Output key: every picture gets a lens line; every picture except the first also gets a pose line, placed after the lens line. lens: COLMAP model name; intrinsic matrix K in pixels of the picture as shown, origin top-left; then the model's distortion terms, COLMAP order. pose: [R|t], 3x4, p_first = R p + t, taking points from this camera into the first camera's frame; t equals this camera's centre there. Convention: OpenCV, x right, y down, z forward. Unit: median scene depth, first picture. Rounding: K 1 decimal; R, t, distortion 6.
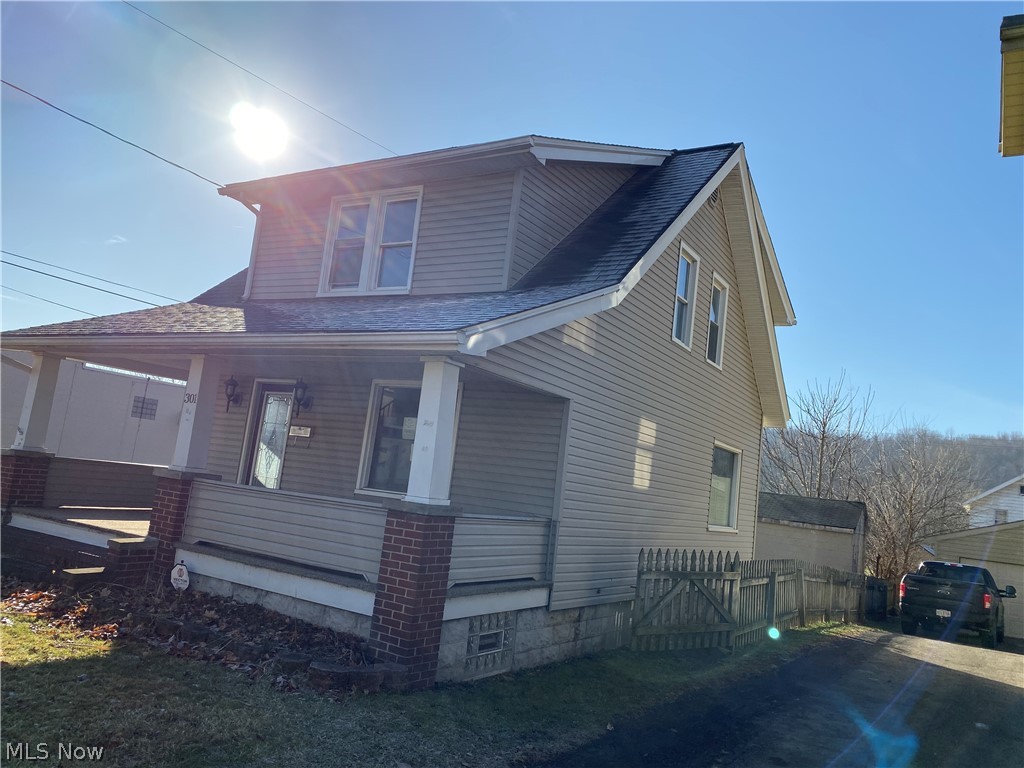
lens RADIAL K [[789.2, 0, 507.8], [0, 789.2, 384.4], [0, 0, 1]] dist [0.046079, -0.060456]
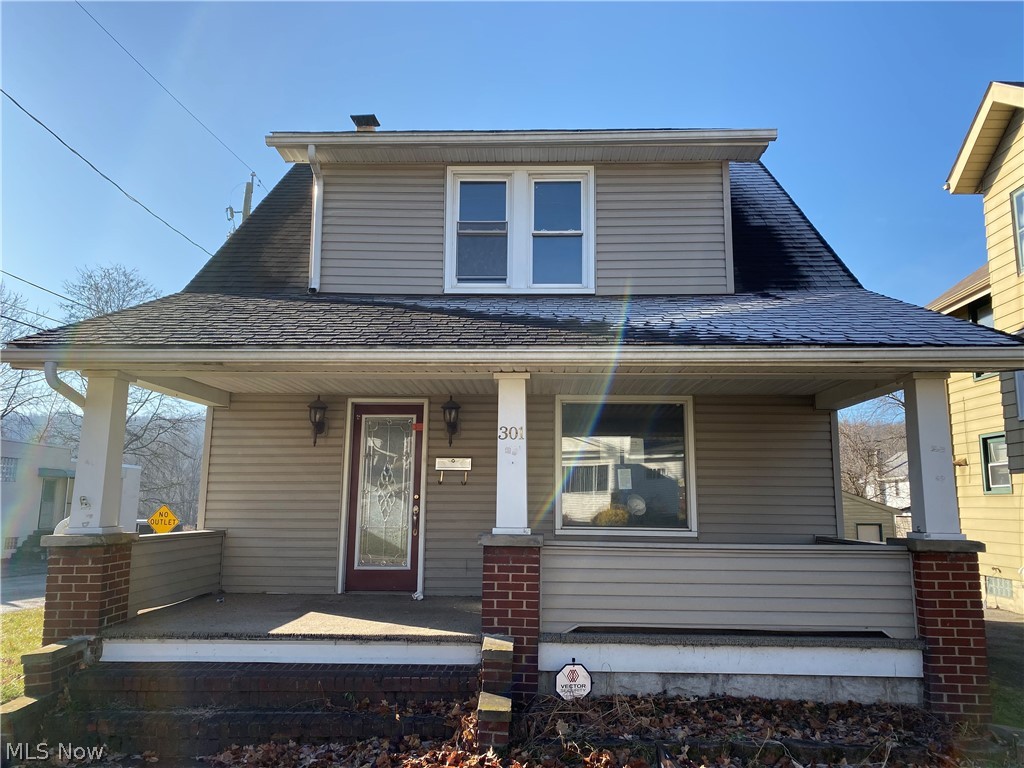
lens RADIAL K [[789.2, 0, 512.9], [0, 789.2, 378.5], [0, 0, 1]] dist [0.046079, -0.060456]
pose [[0.859436, -0.028947, 0.510423, -0.821999], [0.026758, 0.999574, 0.011633, -0.044828], [-0.510543, 0.003660, 0.859844, 0.401615]]
